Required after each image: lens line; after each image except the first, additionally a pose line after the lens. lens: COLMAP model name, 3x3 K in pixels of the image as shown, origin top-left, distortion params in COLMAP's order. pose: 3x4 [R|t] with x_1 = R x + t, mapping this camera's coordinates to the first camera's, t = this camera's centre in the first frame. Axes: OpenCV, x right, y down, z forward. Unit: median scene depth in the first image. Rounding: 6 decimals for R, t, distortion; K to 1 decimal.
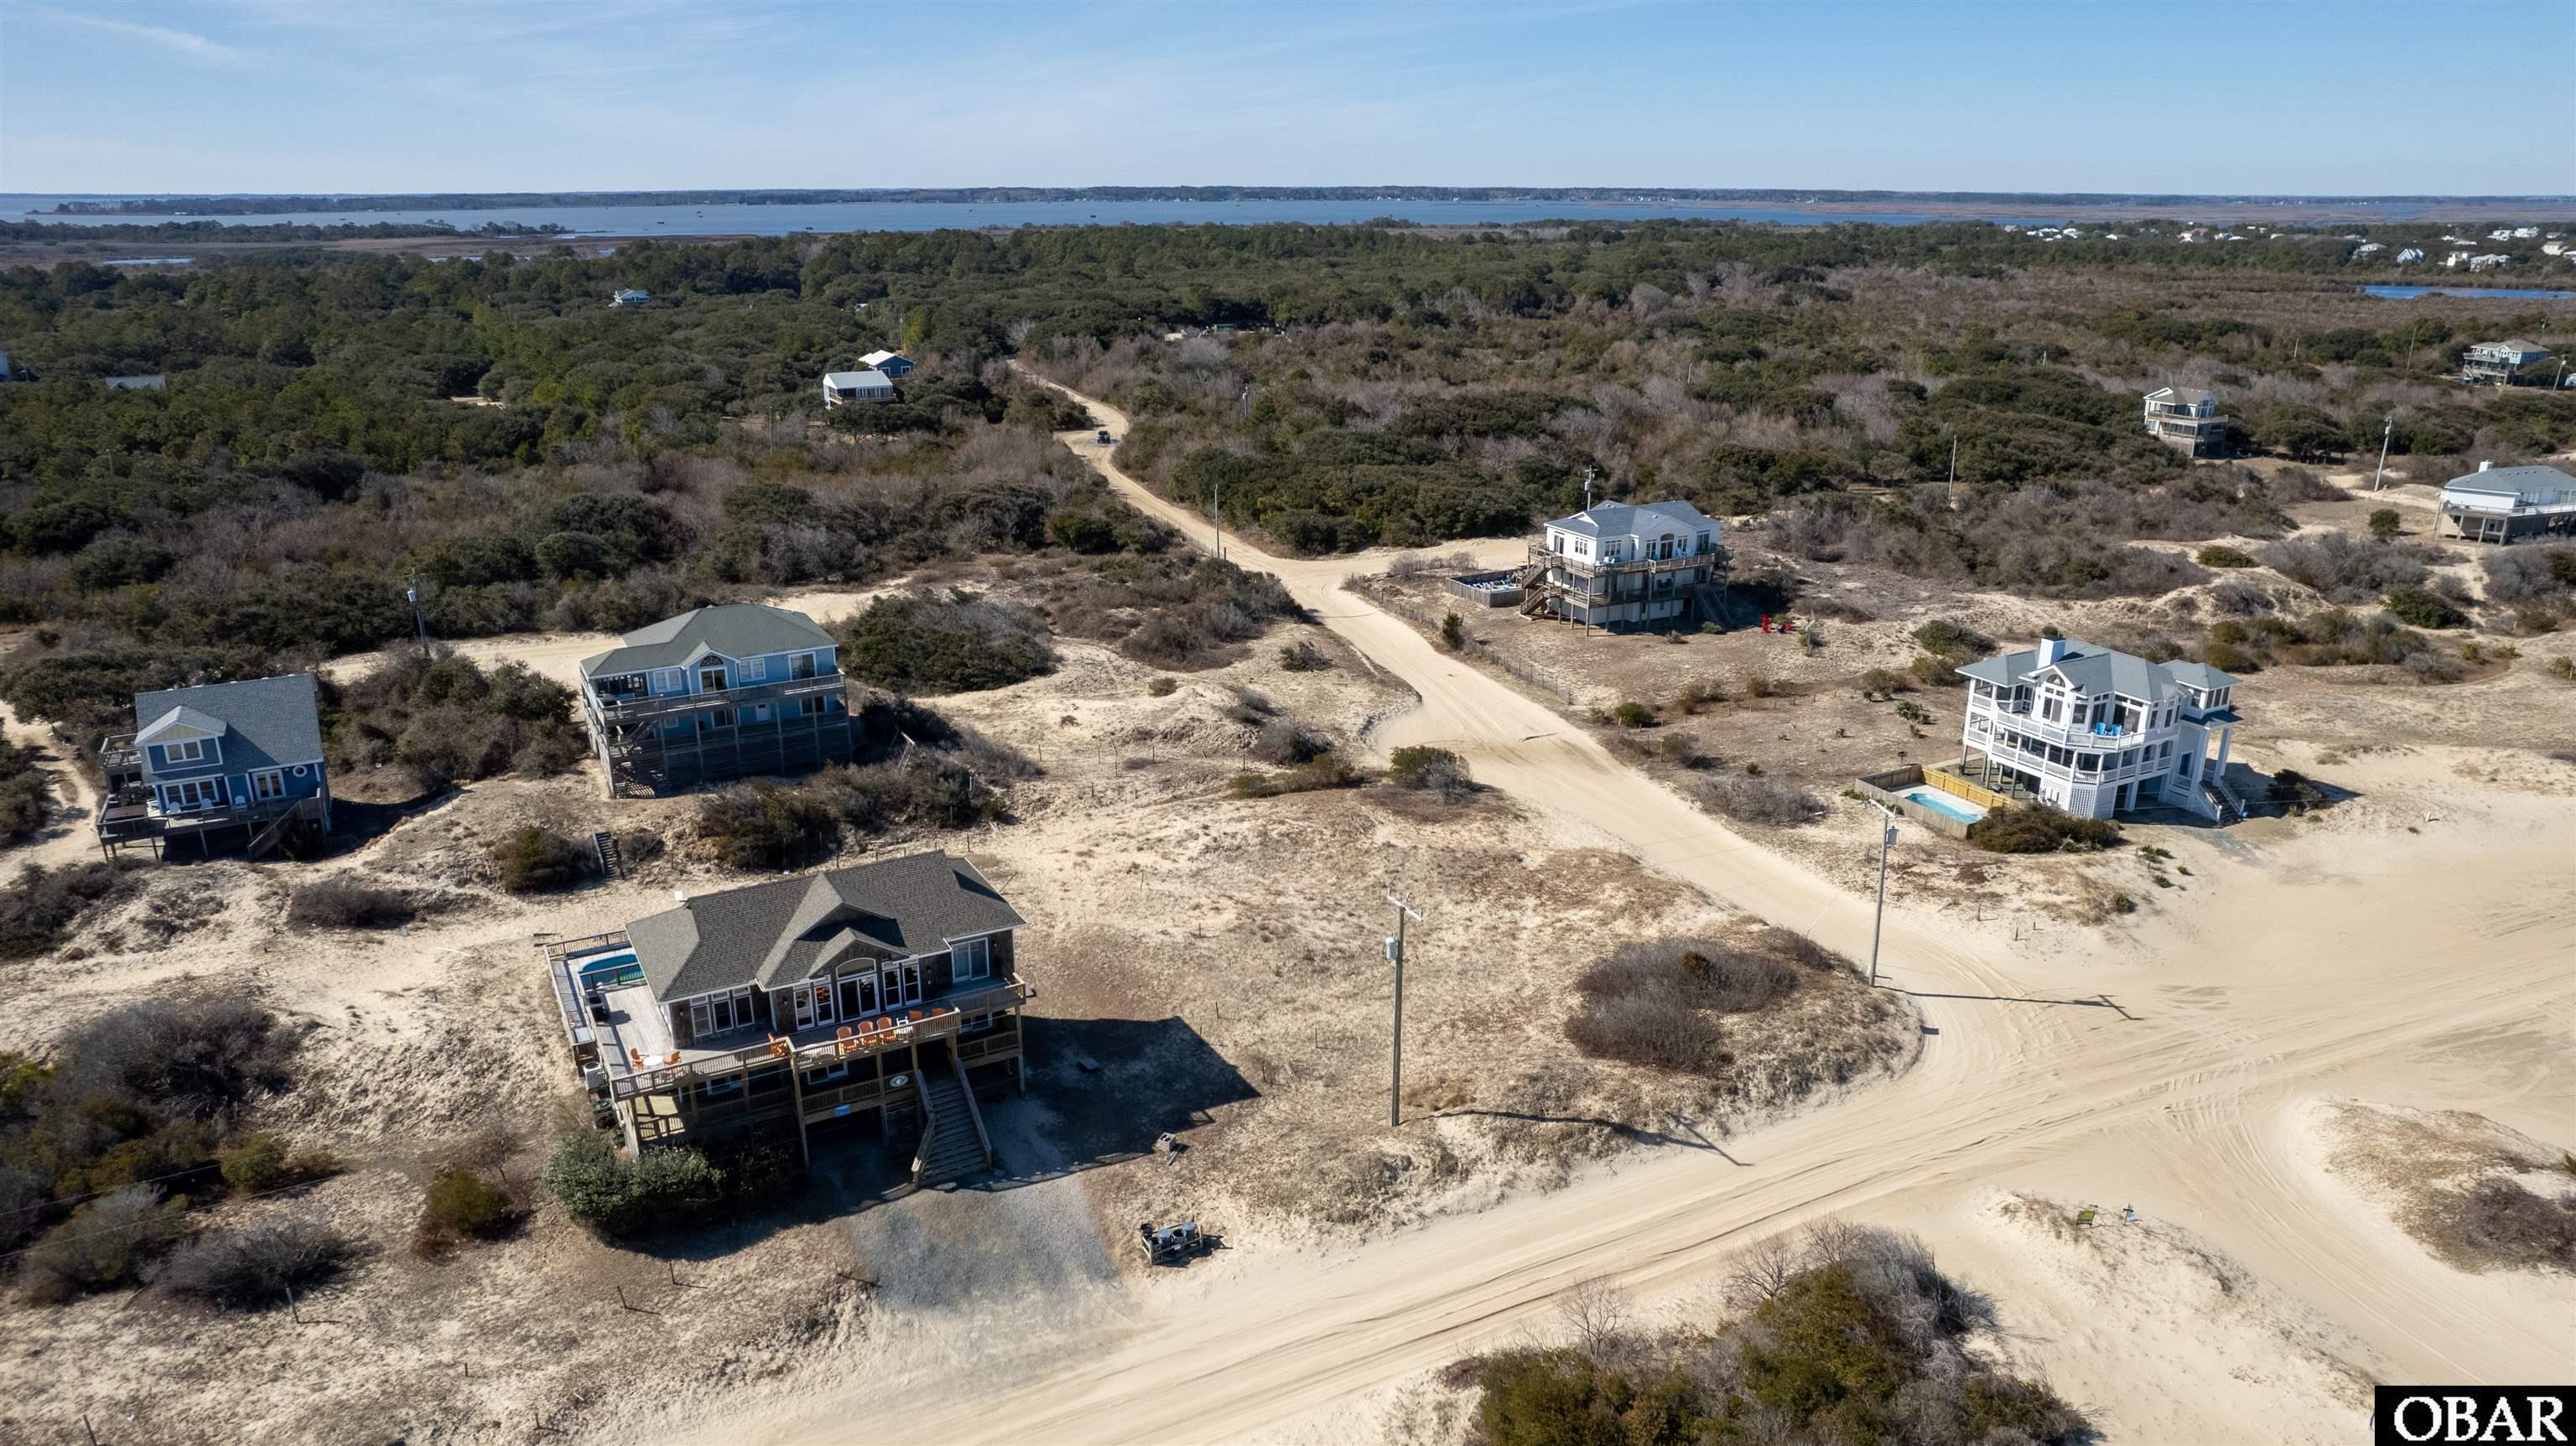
lens RADIAL K [[1665.9, 0, 1280.8], [0, 1665.9, 731.1], [0, 0, 1]] dist [-0.072701, 0.062984]
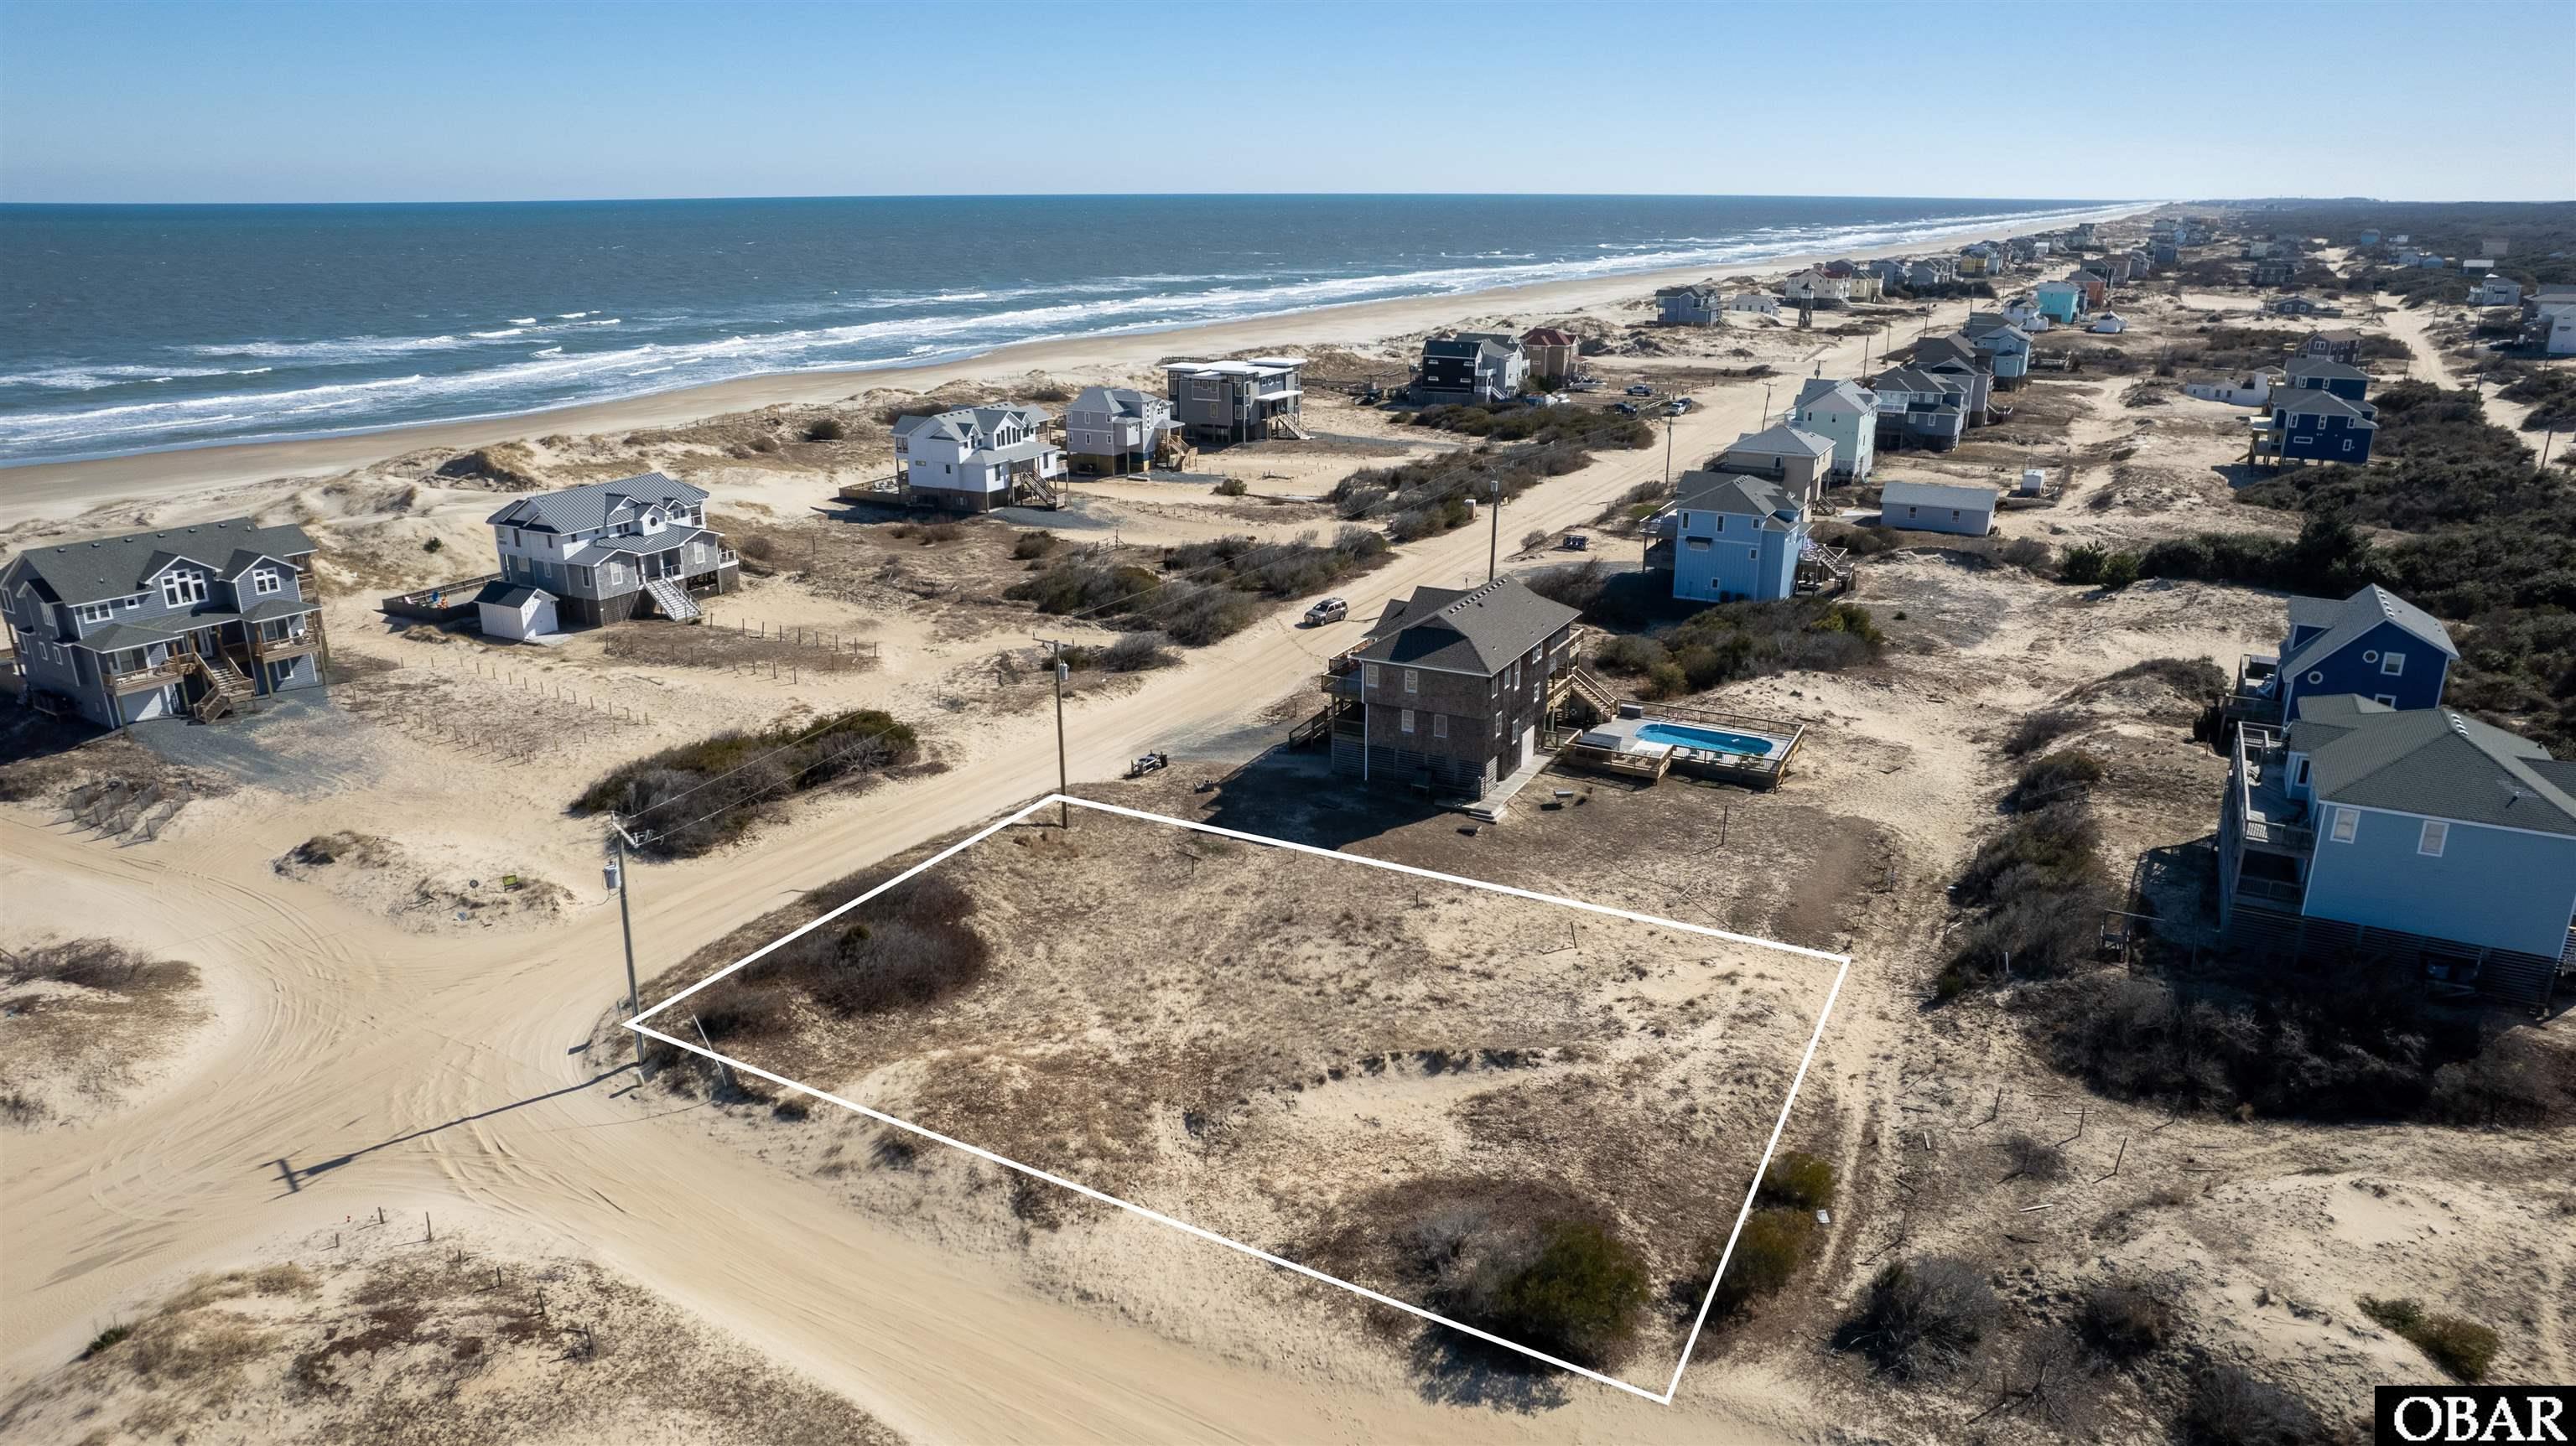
lens RADIAL K [[1654.3, 0, 1284.5], [0, 1654.3, 729.8], [0, 0, 1]] dist [-0.069732, 0.058724]
pose [[-0.835228, 0.173692, -0.521752, 0.371962], [-0.172412, 0.818251, 0.548397, -0.348042], [0.522176, 0.547993, -0.653480, 1.221466]]
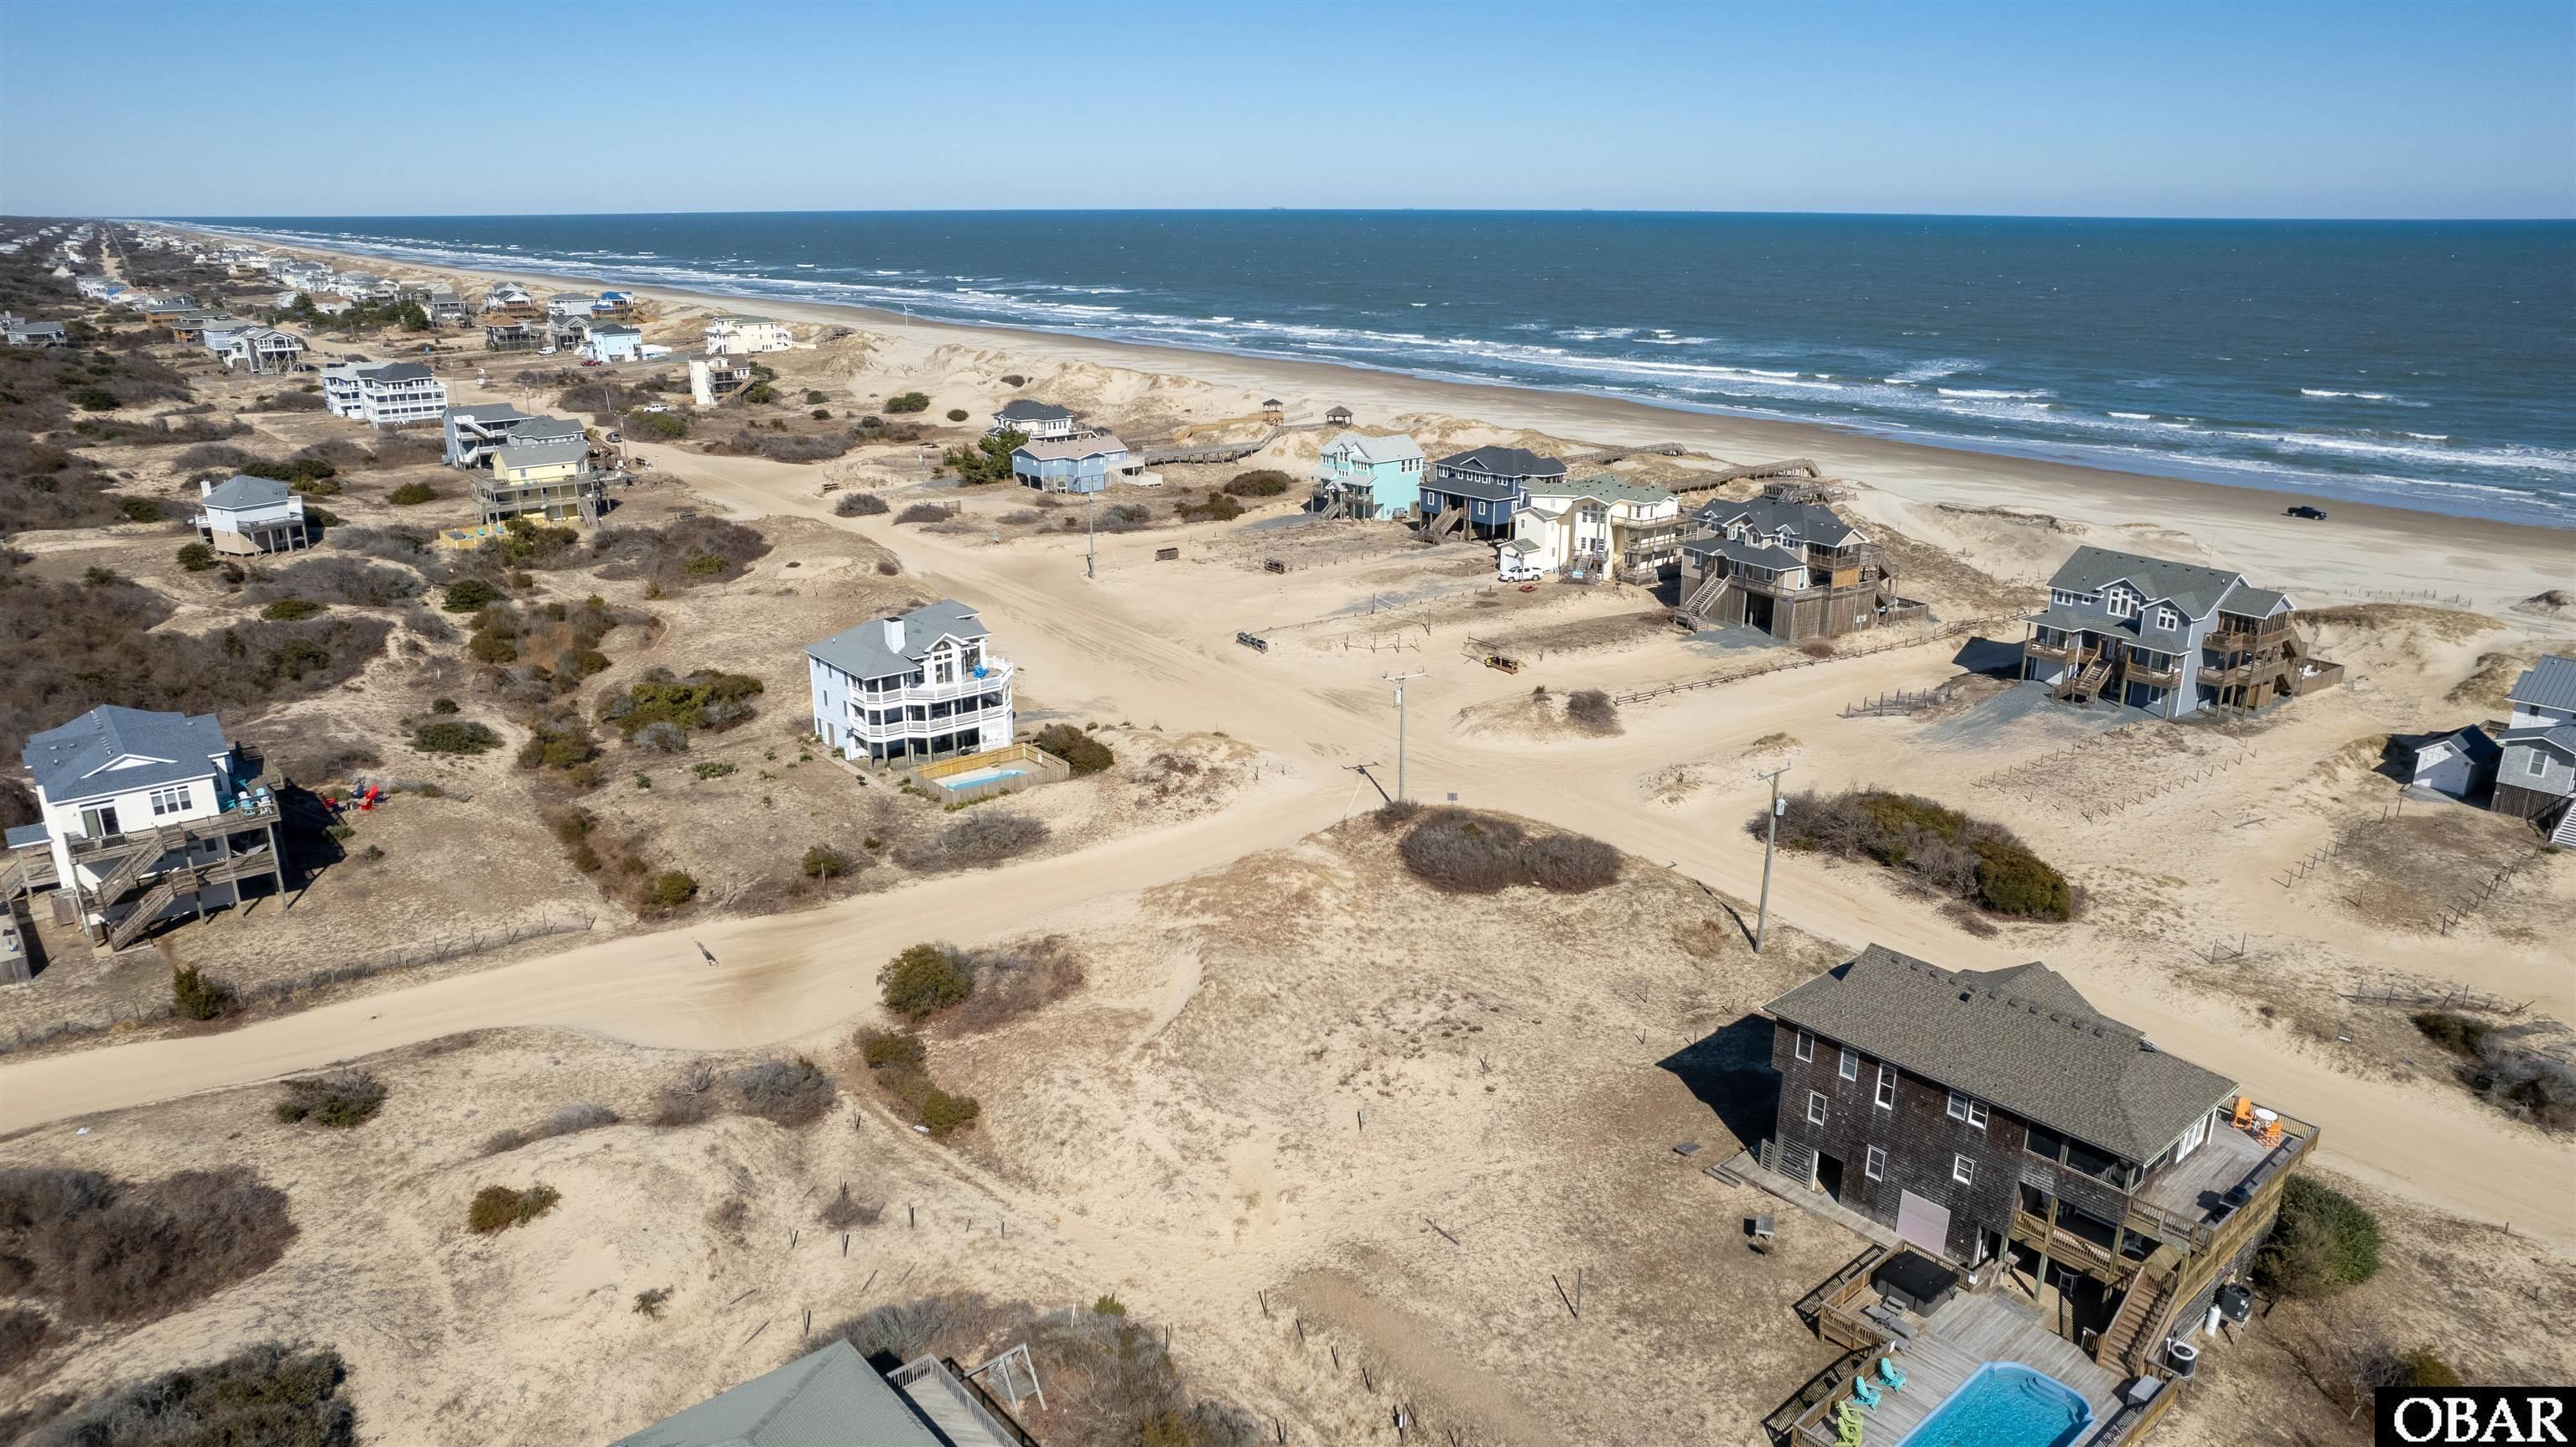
lens RADIAL K [[1661.0, 0, 1284.3], [0, 1661.0, 727.0], [0, 0, 1]] dist [-0.069975, 0.057347]
pose [[-0.204080, -0.297069, 0.932792, -0.646390], [0.307663, 0.885103, 0.349193, -0.306355], [-0.929352, 0.358249, -0.089235, 0.914014]]
